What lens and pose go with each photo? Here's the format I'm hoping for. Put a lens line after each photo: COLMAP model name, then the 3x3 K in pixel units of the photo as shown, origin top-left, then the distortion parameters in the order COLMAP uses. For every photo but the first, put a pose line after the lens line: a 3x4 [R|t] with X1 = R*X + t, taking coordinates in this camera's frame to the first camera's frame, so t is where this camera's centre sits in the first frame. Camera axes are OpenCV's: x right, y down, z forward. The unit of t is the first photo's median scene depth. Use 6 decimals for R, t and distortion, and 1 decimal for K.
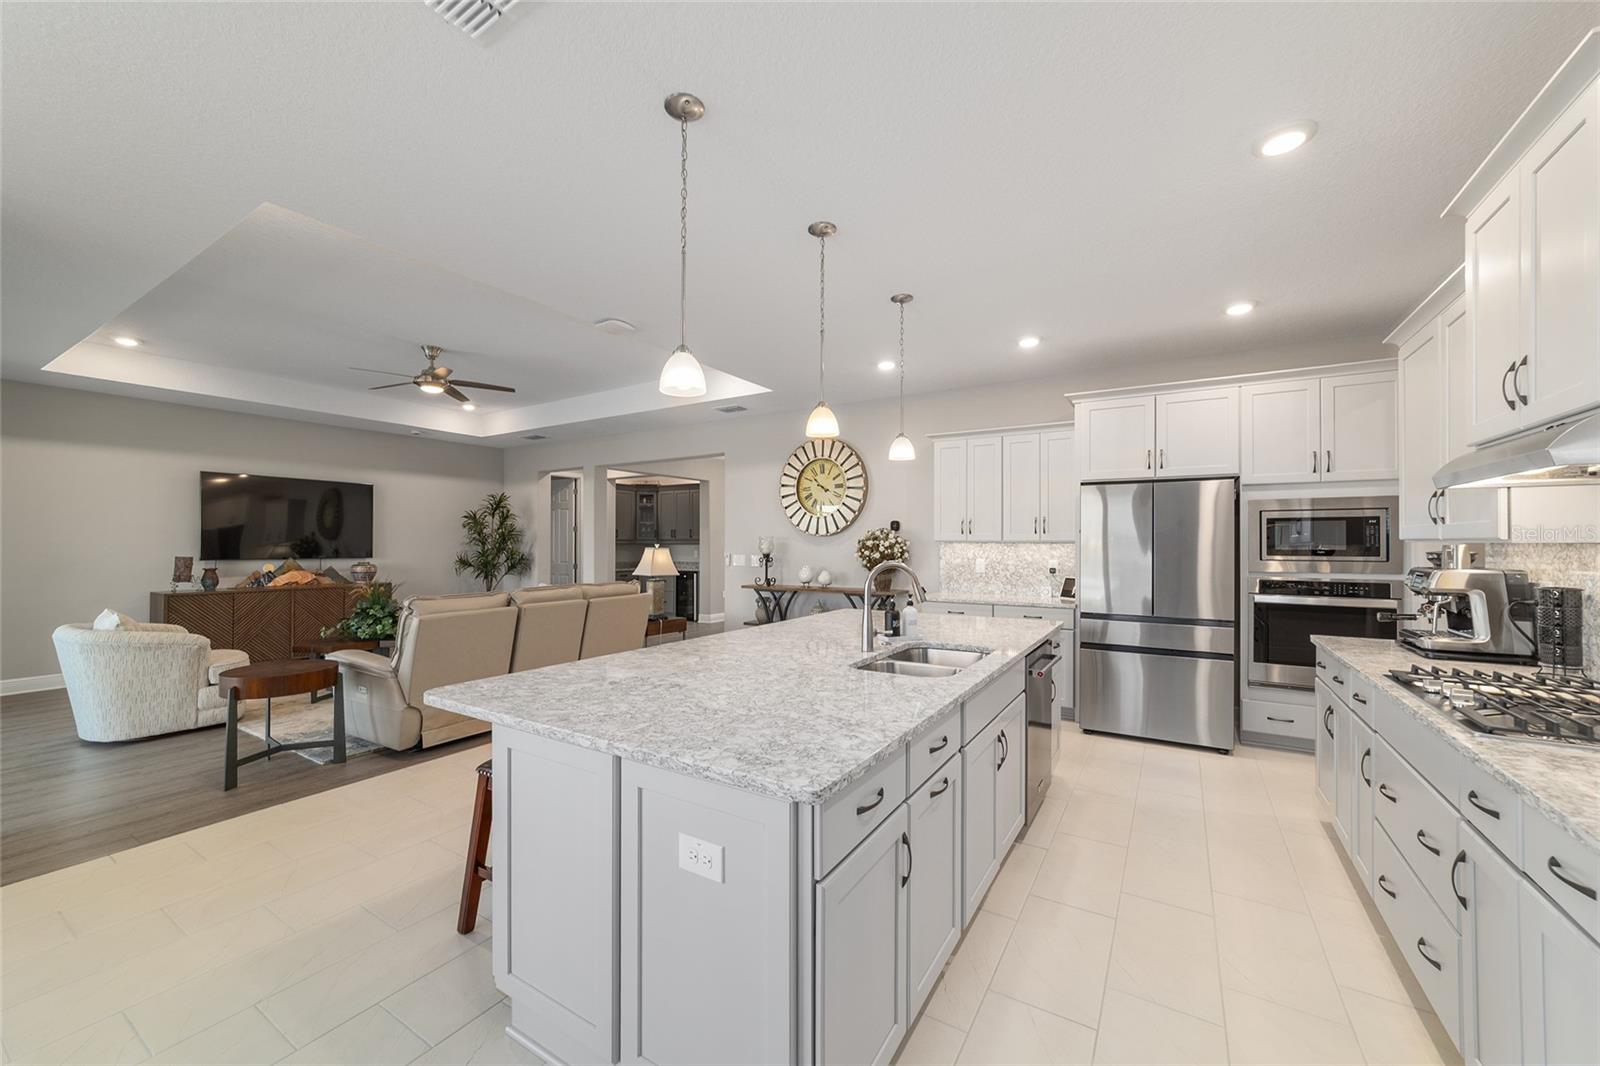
lens RADIAL K [[616.7, 0, 797.6], [0, 616.7, 539.0], [0, 0, 1]] dist [-0.018717, 0.008994]
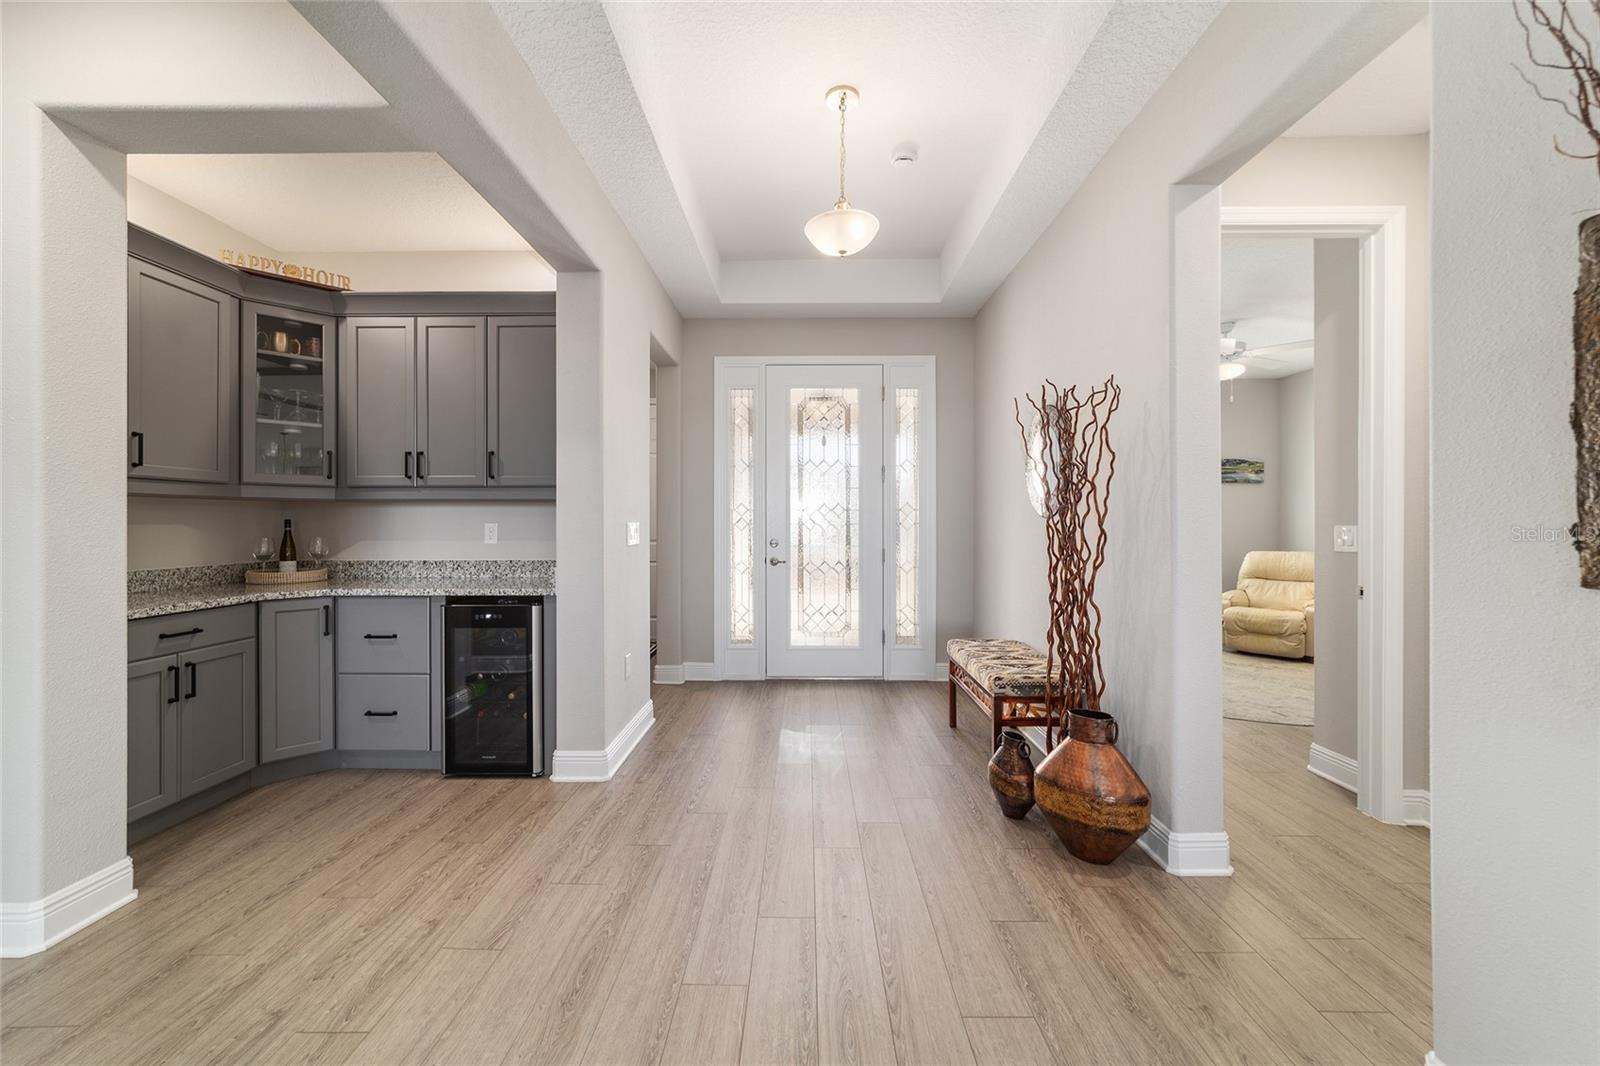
lens RADIAL K [[613.9, 0, 796.3], [0, 613.9, 526.9], [0, 0, 1]] dist [-0.019943, 0.009223]
pose [[0.858467, 0.000117, 0.512868, -0.397417], [-0.002703, 0.999987, 0.004297, 0.037683], [-0.512861, -0.005075, 0.858457, 1.357451]]
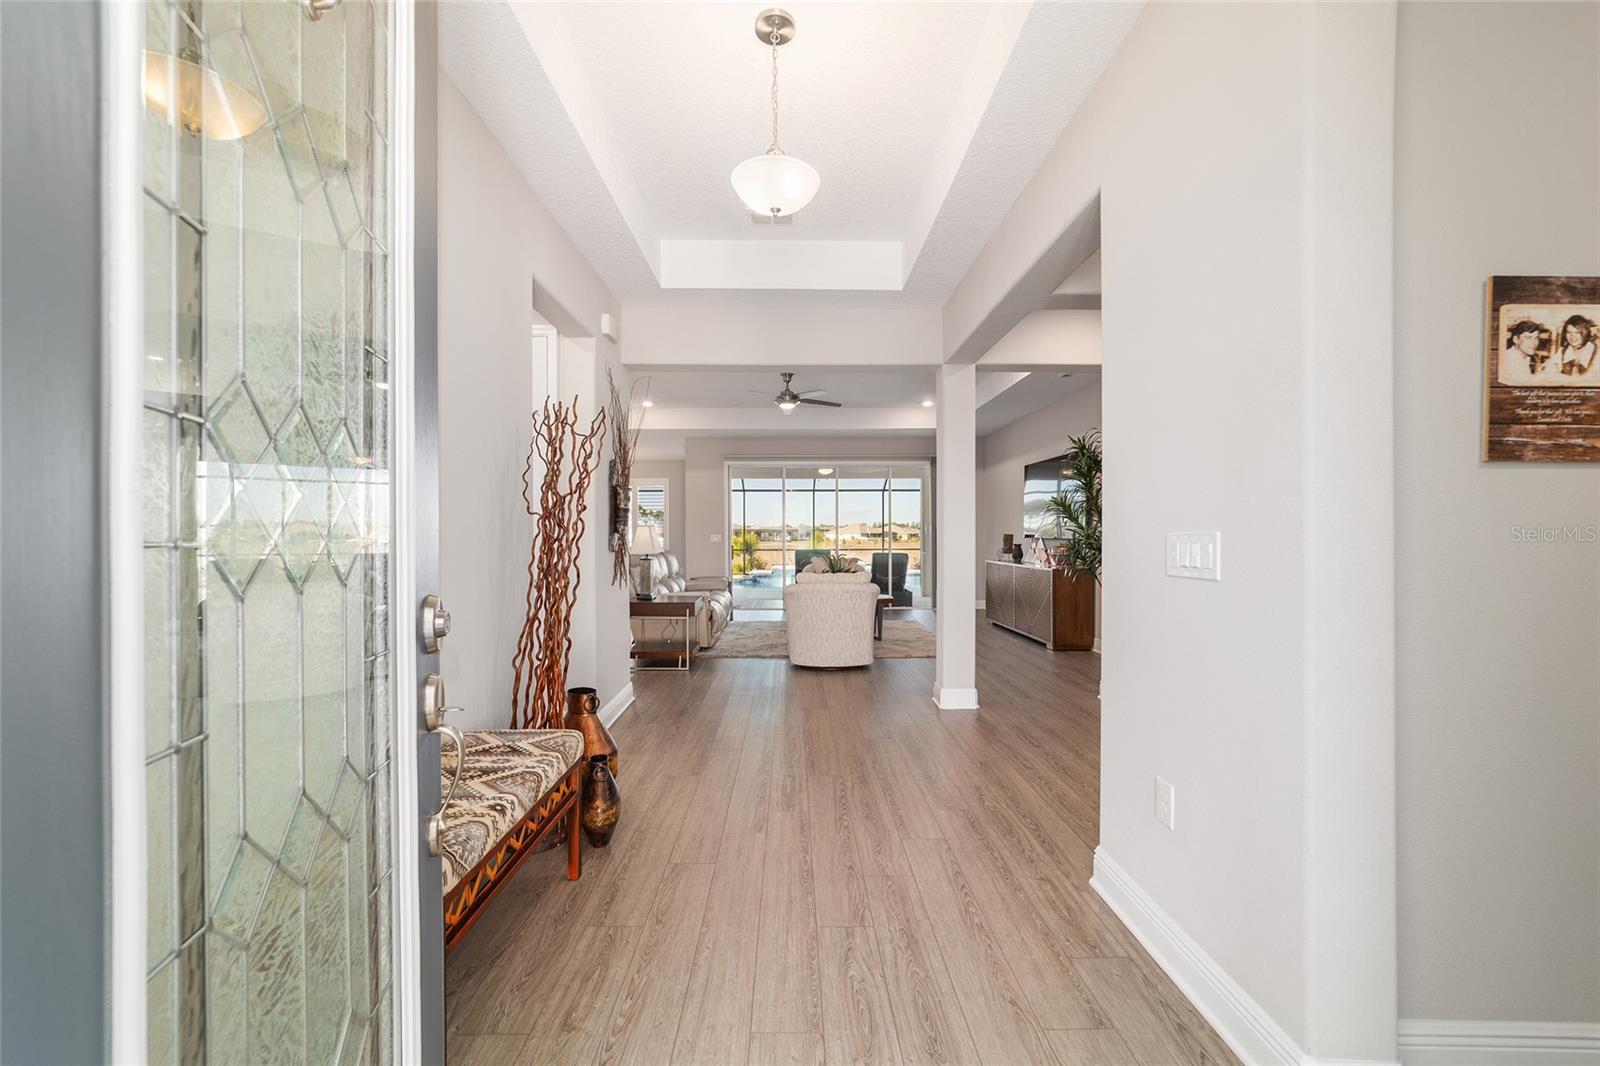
lens RADIAL K [[604.6, 0, 791.0], [0, 604.6, 534.6], [0, 0, 1]] dist [-0.010129, -0.000104]
pose [[-0.848110, 0.004495, -0.529801, 0.090145], [0.008483, 0.999951, -0.005096, 0.039540], [0.529752, -0.008816, -0.848107, 2.107105]]
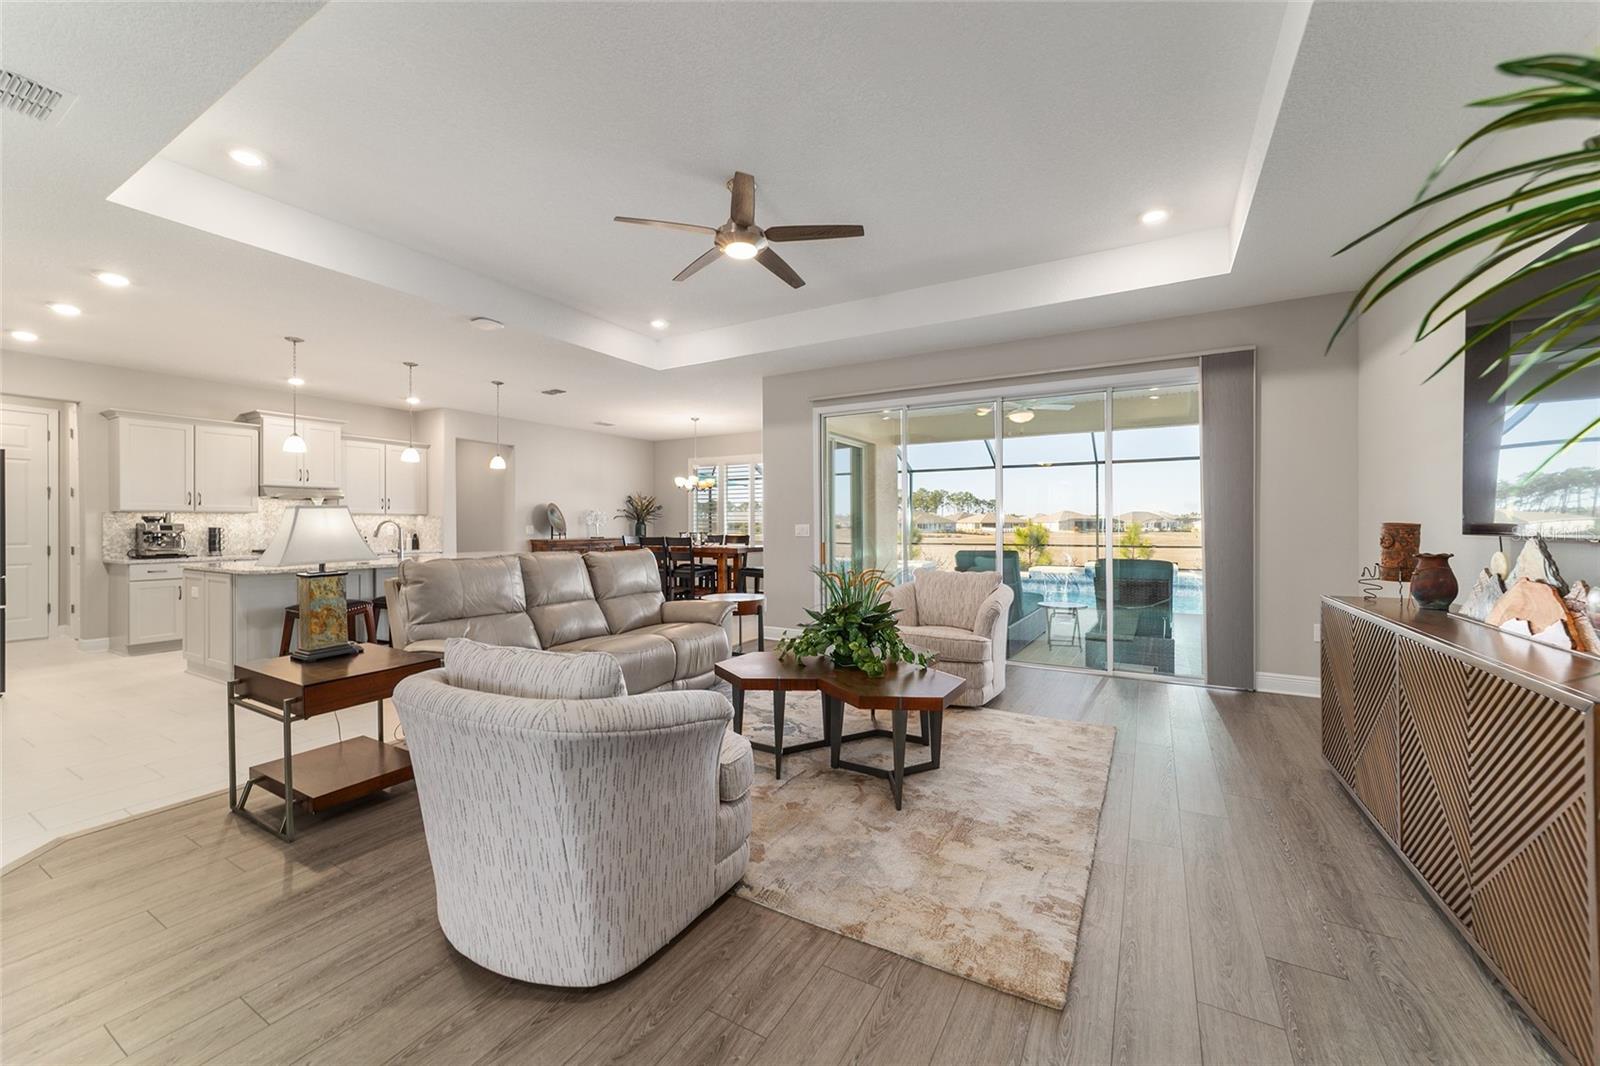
lens RADIAL K [[616.7, 0, 797.6], [0, 616.7, 539.0], [0, 0, 1]] dist [-0.018717, 0.008994]
pose [[-0.999420, -0.000029, -0.034066, -0.625677], [-0.000608, 0.999855, 0.017001, 0.032704], [0.034061, 0.017012, -0.999275, 1.618207]]
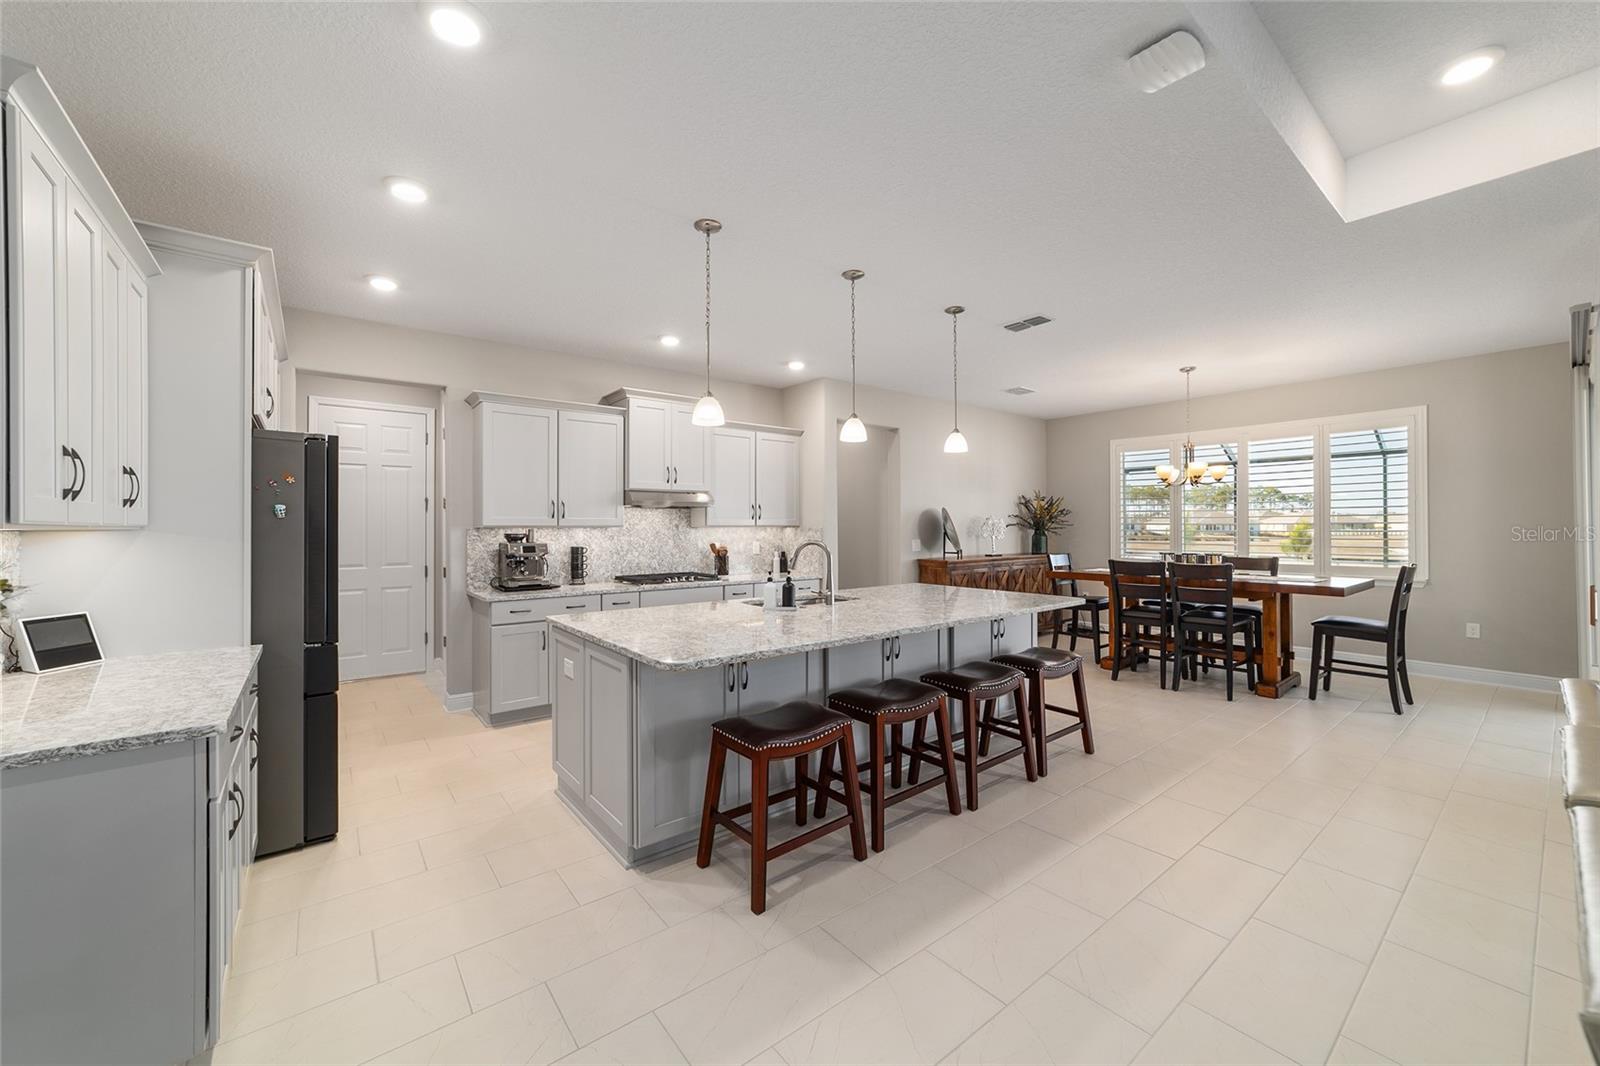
lens RADIAL K [[604.6, 0, 791.0], [0, 604.6, 534.6], [0, 0, 1]] dist [-0.010129, -0.000104]
pose [[-0.939517, -0.001700, 0.342499, -0.126210], [0.001025, 0.999969, 0.007775, 0.006289], [-0.342501, 0.007656, -0.939486, 1.112355]]
